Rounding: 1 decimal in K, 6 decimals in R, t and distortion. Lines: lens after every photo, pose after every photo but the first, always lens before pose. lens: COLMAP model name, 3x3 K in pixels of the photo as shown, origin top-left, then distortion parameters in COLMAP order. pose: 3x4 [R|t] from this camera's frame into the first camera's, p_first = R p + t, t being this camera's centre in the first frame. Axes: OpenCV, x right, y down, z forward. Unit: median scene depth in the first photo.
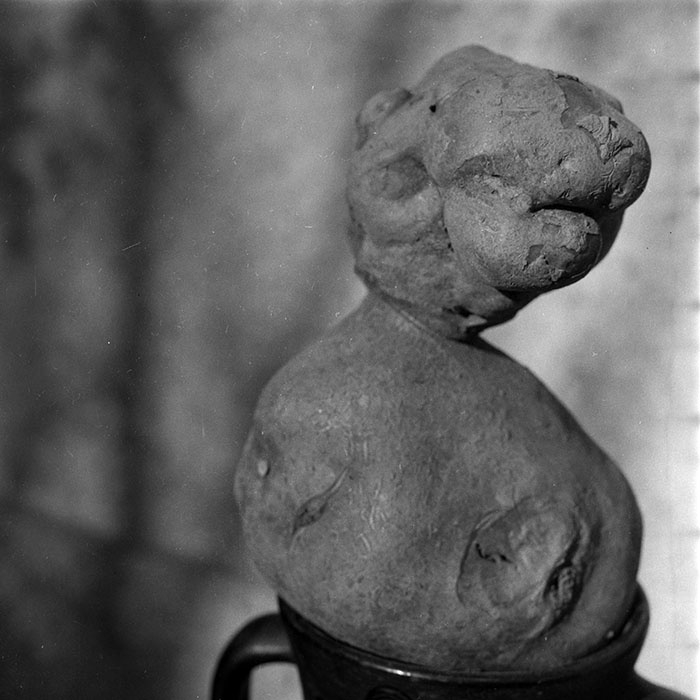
lens RADIAL K [[1224.0, 0, 304.1], [0, 1224.0, 363.7], [0, 0, 1]] dist [0.155843, 0.000000]
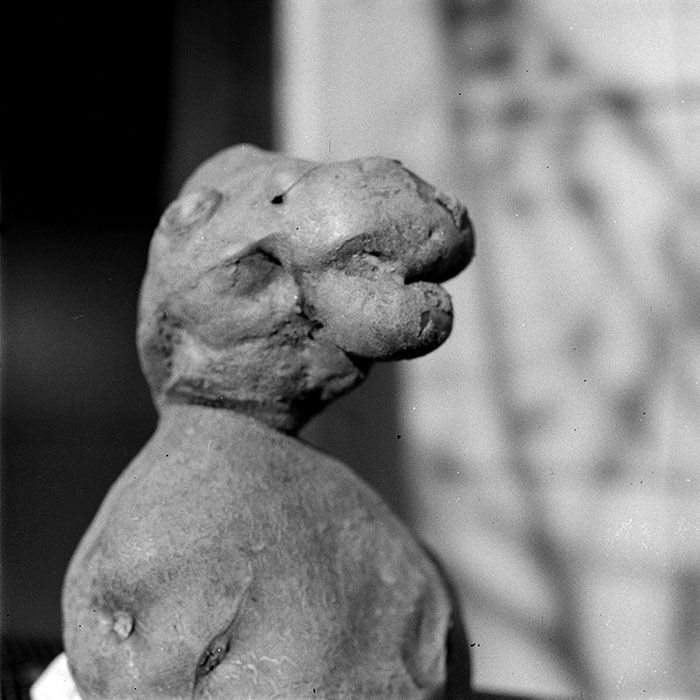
lens RADIAL K [[1224.0, 0, 377.4], [0, 1224.0, 314.2], [0, 0, 1]] dist [0.155843, 0.000000]
pose [[0.760525, -0.119923, 0.638139, -0.460816], [0.229817, 0.968894, -0.091812, -0.006733], [-0.607278, 0.216480, 0.764428, 0.203849]]
